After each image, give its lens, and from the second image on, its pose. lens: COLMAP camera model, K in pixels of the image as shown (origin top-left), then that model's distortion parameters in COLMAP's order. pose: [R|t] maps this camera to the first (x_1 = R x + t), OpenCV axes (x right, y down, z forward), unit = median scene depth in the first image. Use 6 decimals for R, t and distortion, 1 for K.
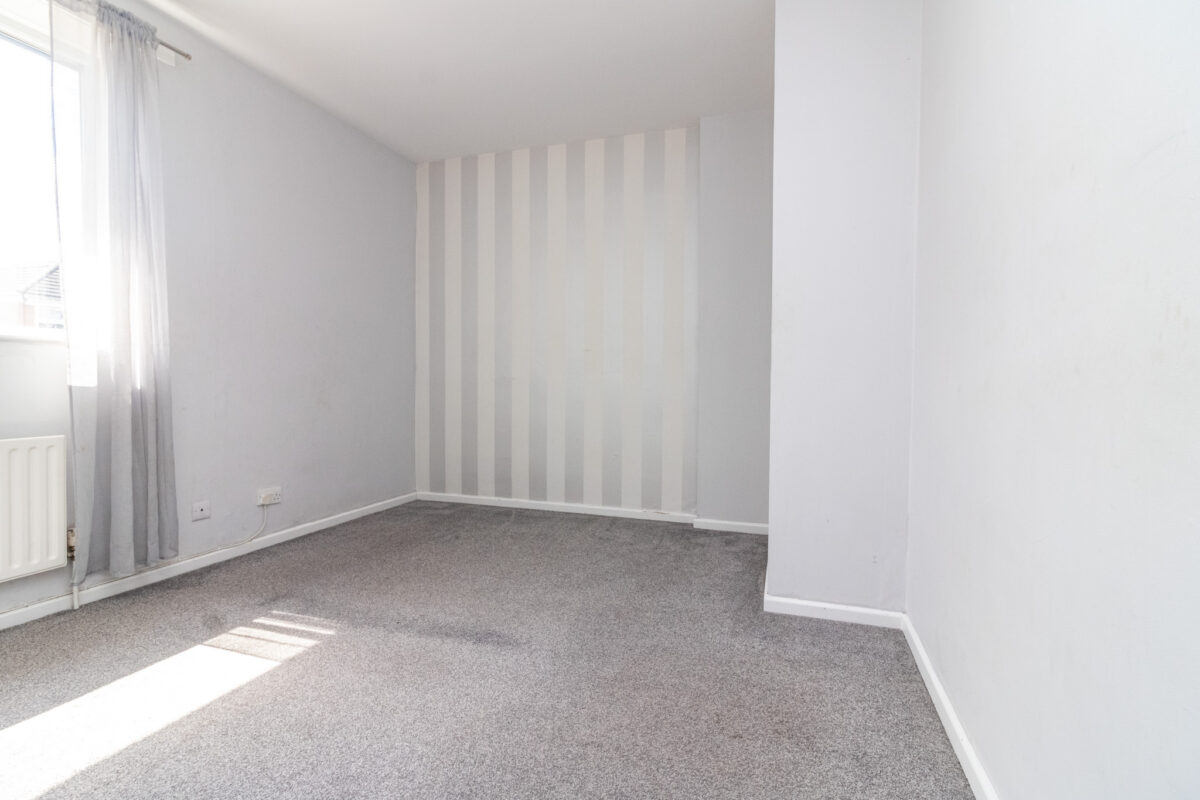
lens RADIAL K [[584.2, 0, 600.0], [0, 584.2, 400.0], [0, 0, 1]] dist [0.002112, 0.000442]
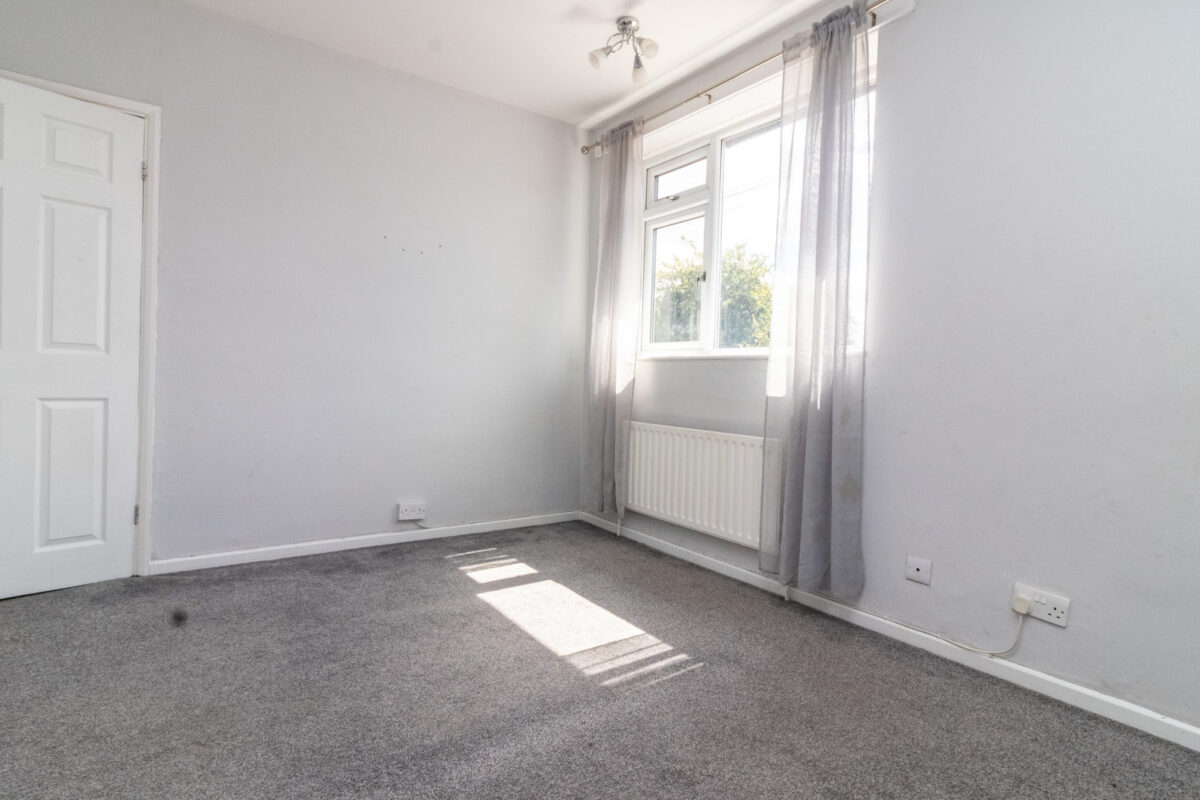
lens RADIAL K [[584.2, 0, 600.0], [0, 584.2, 400.0], [0, 0, 1]] dist [0.002112, 0.000442]
pose [[-0.597773, -0.010397, -0.801598, 0.214893], [-0.059651, 0.997721, 0.031542, -0.036919], [0.799443, 0.066671, -0.597031, 1.395363]]
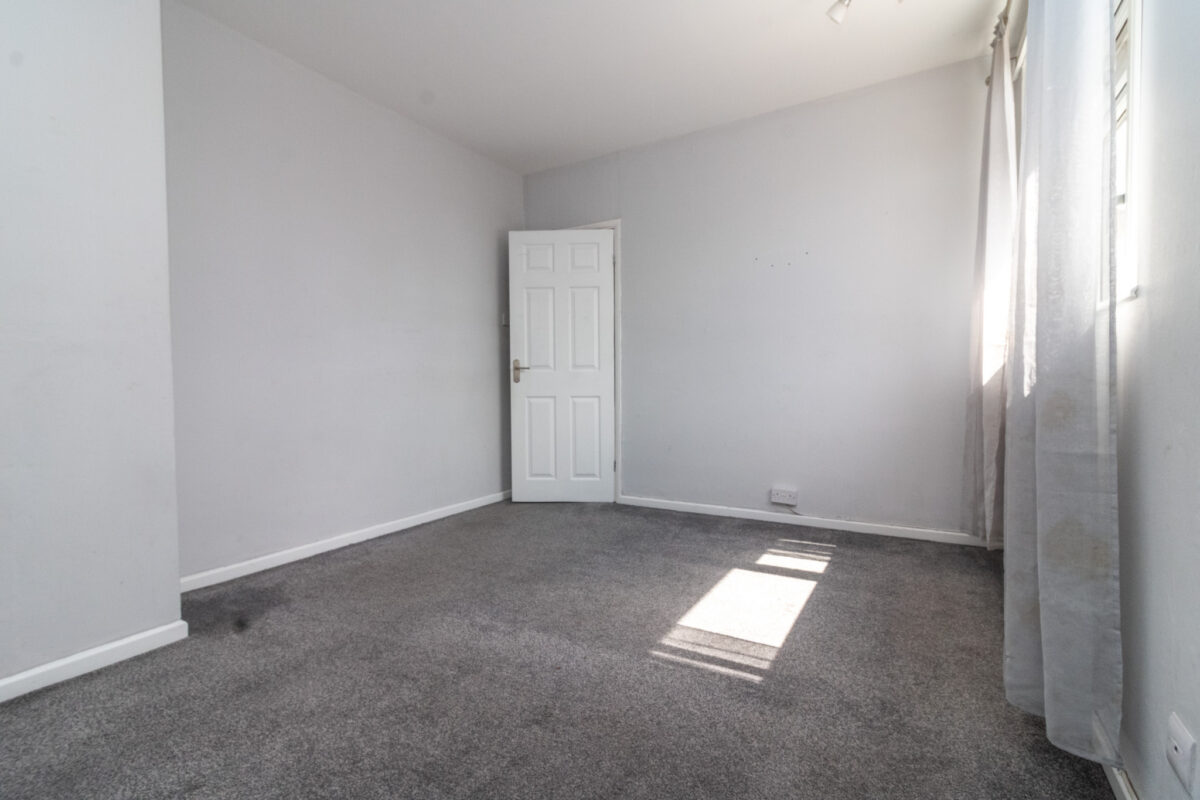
lens RADIAL K [[517.2, 0, 600.0], [0, 517.2, 400.0], [0, 0, 1]] dist [0.002082, 0.000258]
pose [[-0.983991, -0.014453, 0.177632, -0.487375], [-0.003417, 0.998053, 0.062279, -0.042708], [-0.178186, 0.060675, -0.982124, 1.689191]]
